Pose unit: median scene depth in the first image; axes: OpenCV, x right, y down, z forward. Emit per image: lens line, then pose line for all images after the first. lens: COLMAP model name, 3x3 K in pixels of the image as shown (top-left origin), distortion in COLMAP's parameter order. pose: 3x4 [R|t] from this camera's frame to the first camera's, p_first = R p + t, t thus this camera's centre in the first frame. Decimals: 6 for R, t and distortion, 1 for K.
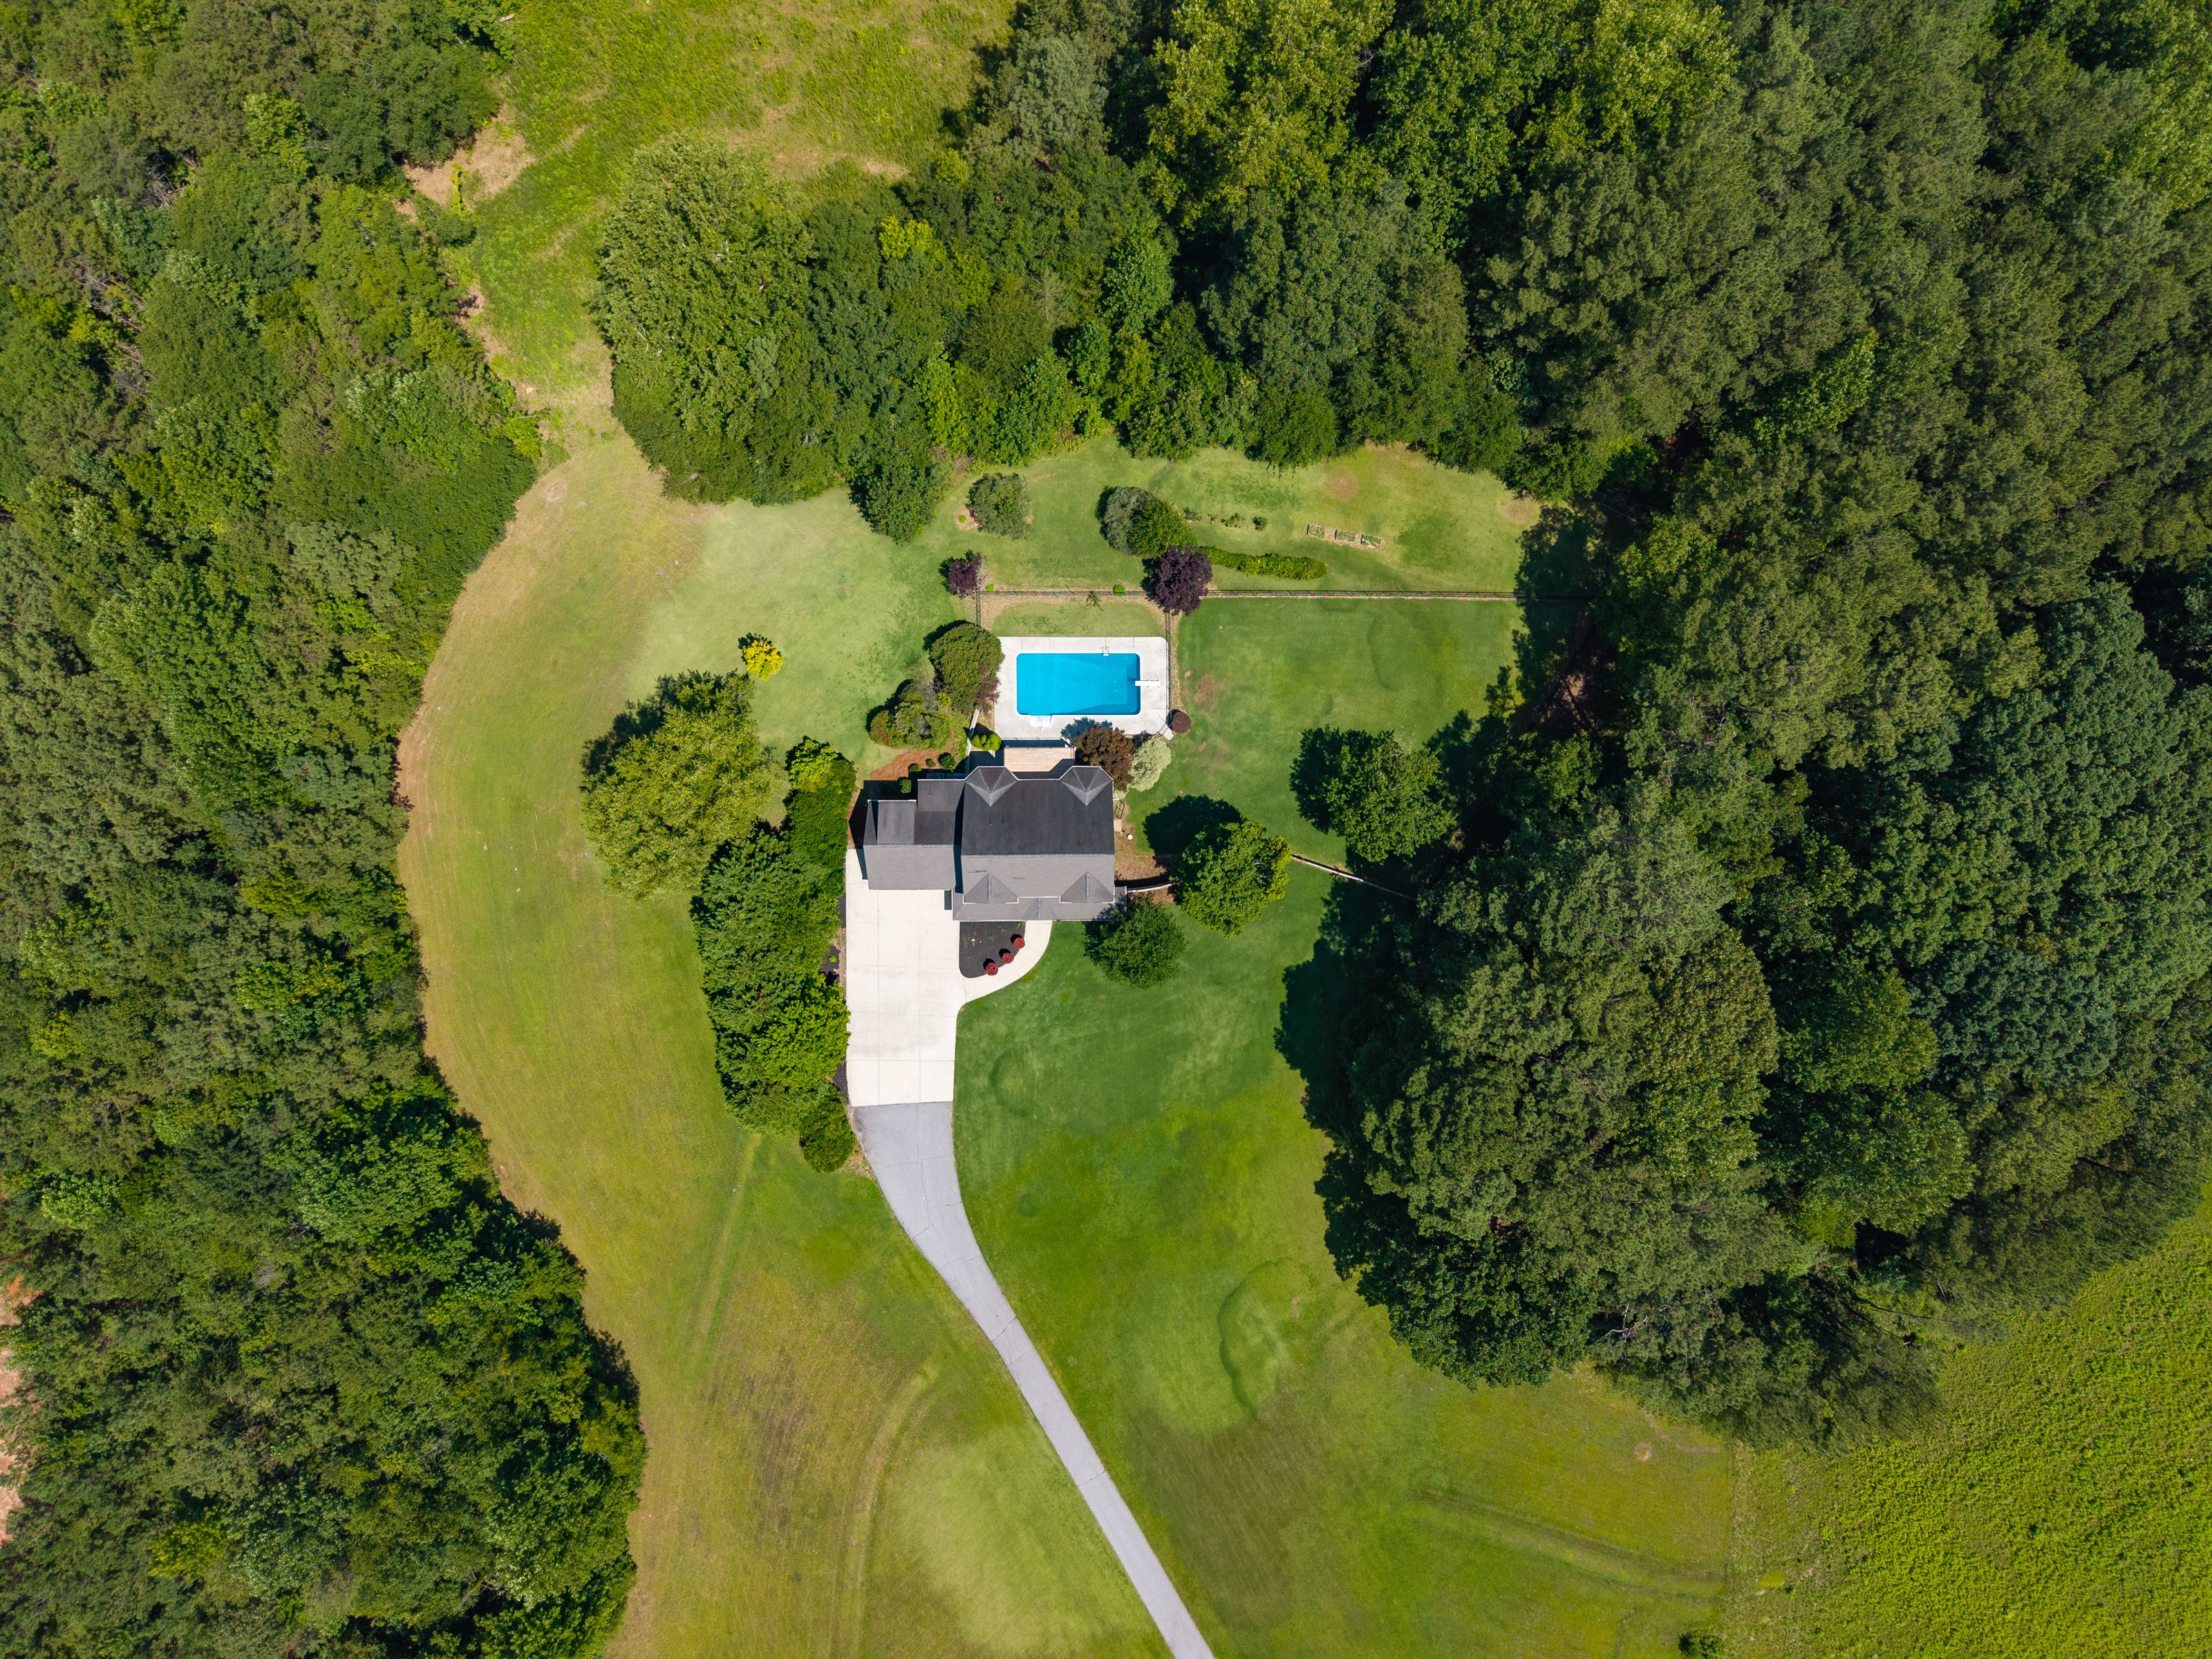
lens RADIAL K [[1536.0, 0, 1098.4], [0, 1536.0, 819.5], [0, 0, 1]] dist [0.010015, -0.017356]
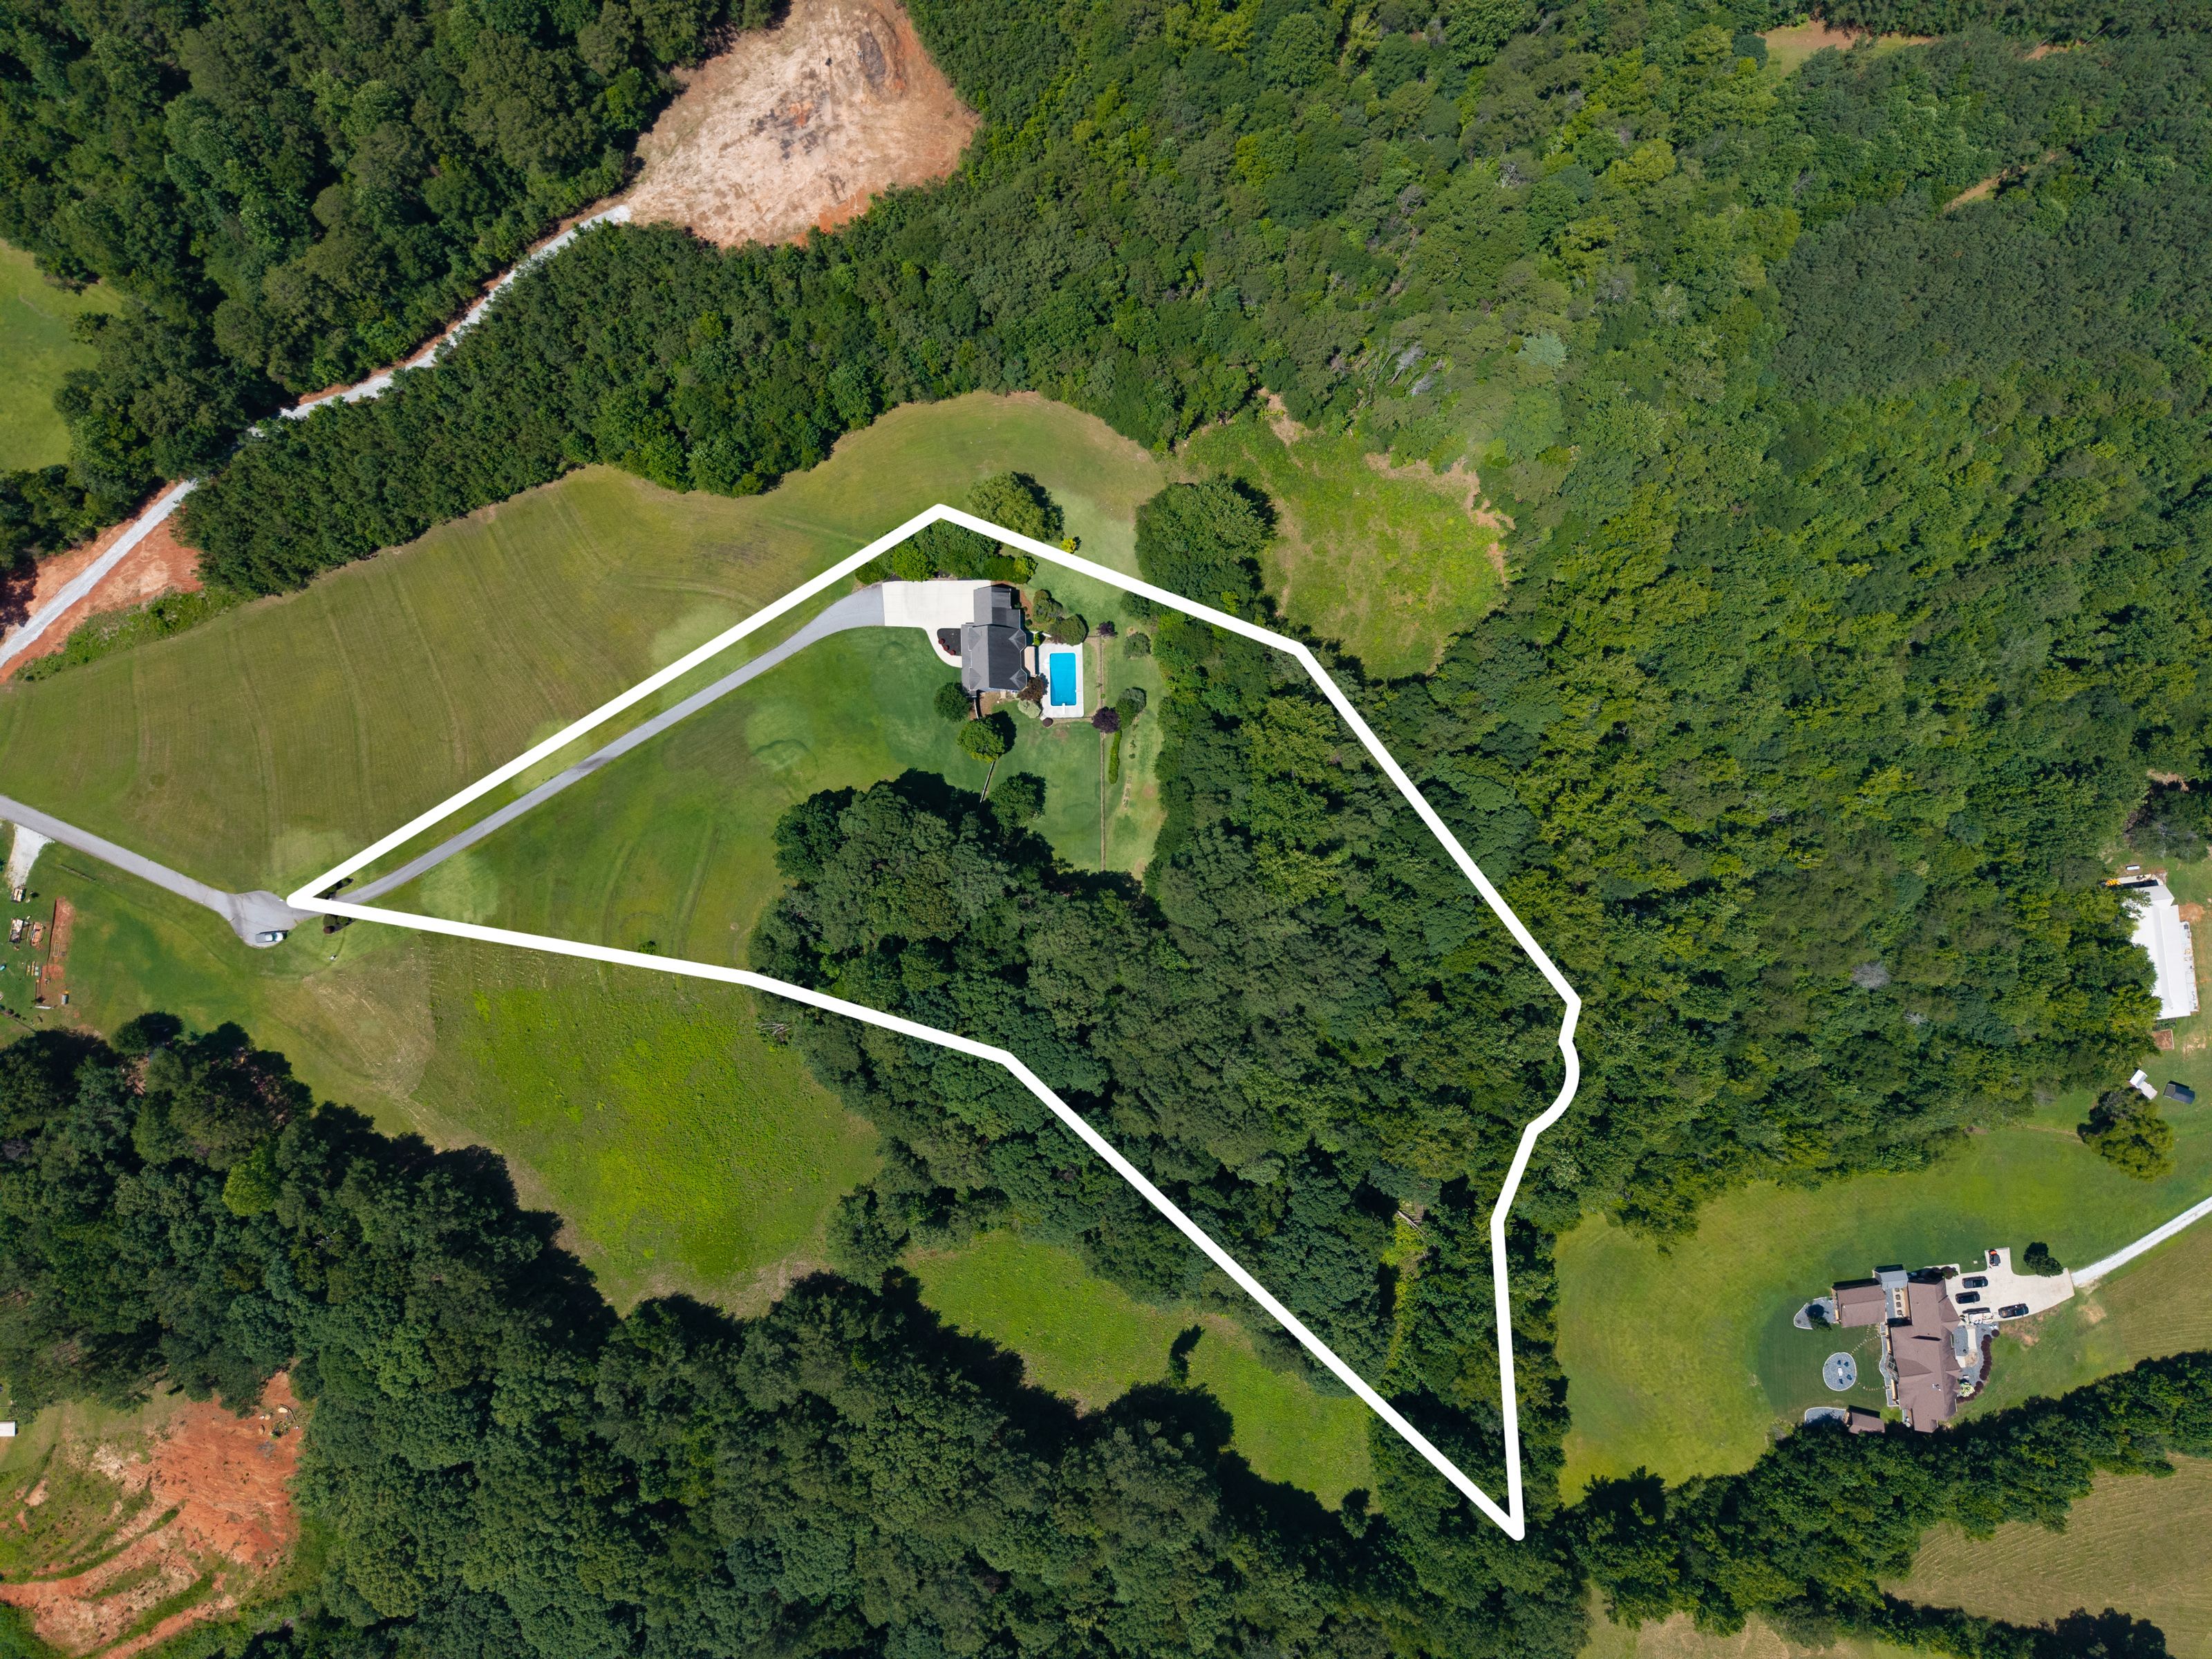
lens RADIAL K [[1536.0, 0, 1150.0], [0, 1536.0, 855.4], [0, 0, 1]] dist [0.010015, -0.017356]
pose [[0.016316, 0.999842, -0.007005, 0.283229], [-0.998012, 0.015859, -0.061003, -0.075425], [-0.060882, 0.007986, 0.998113, -1.397129]]
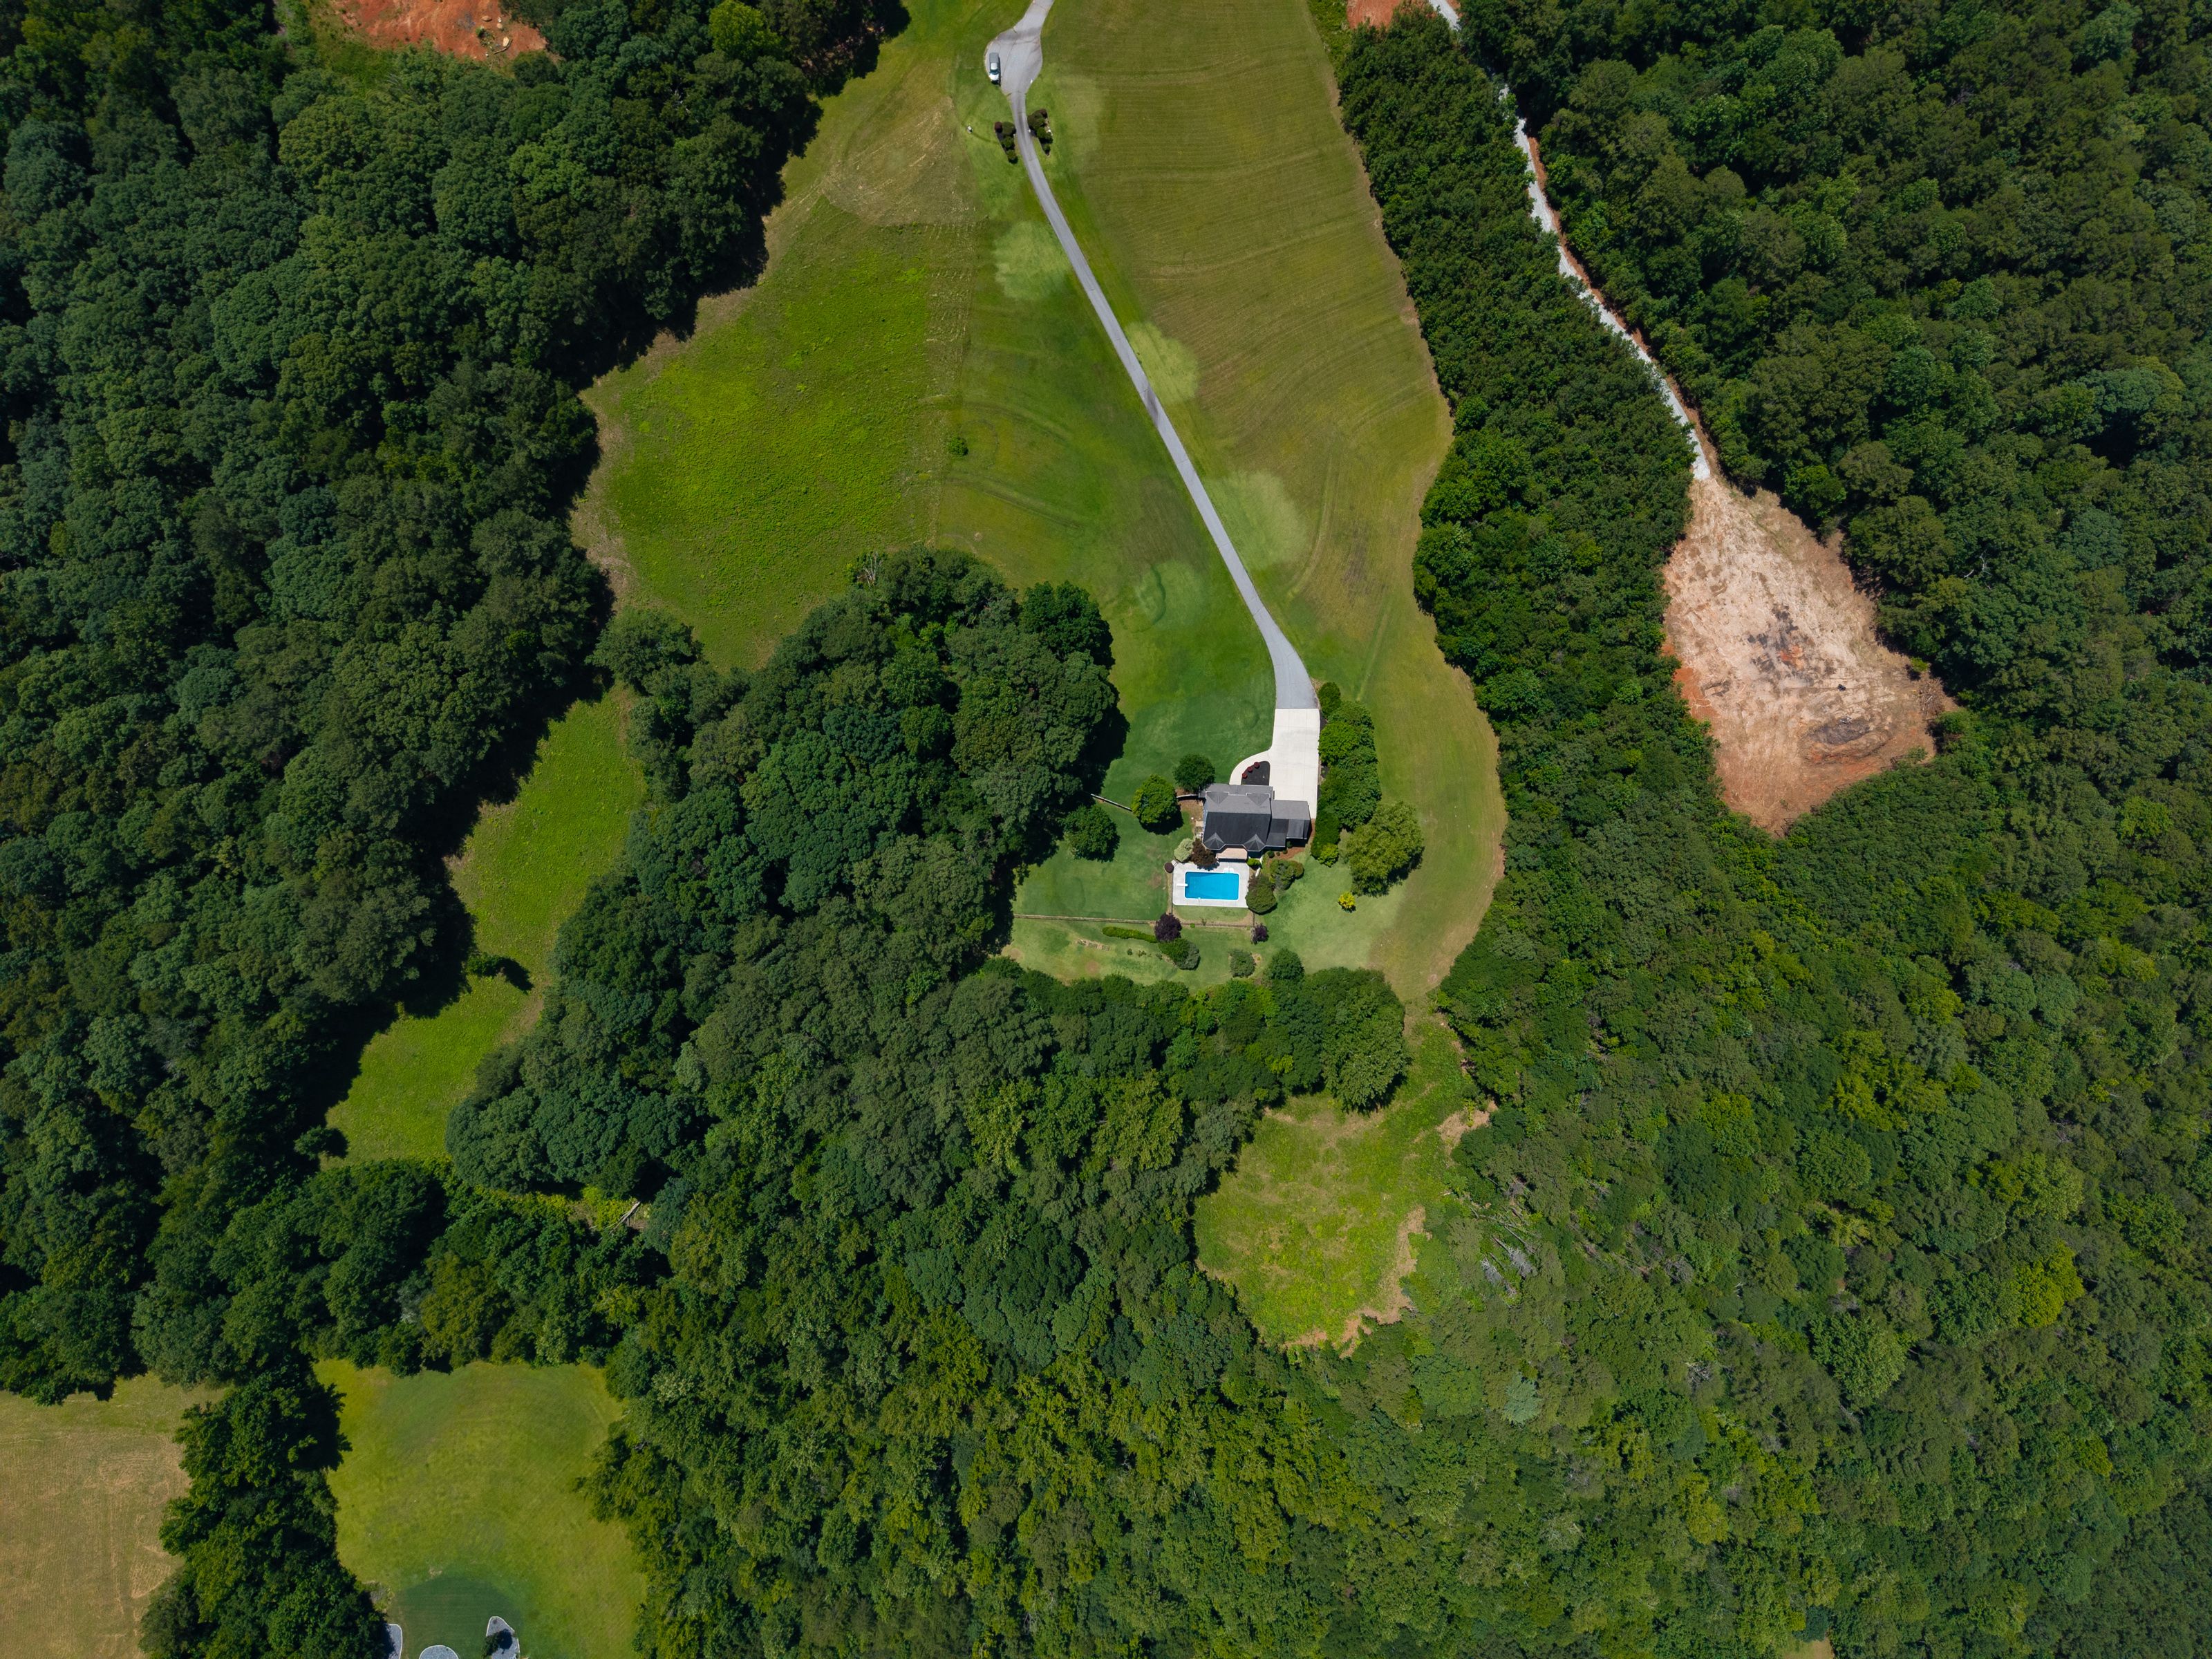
lens RADIAL K [[1536.0, 0, 1089.6], [0, 1536.0, 885.0], [0, 0, 1]] dist [0.010015, -0.017356]
pose [[-0.998100, -0.041576, -0.045475, 0.281503], [0.043156, -0.998478, -0.034335, -0.016123], [-0.043978, -0.036233, 0.998375, -1.325248]]
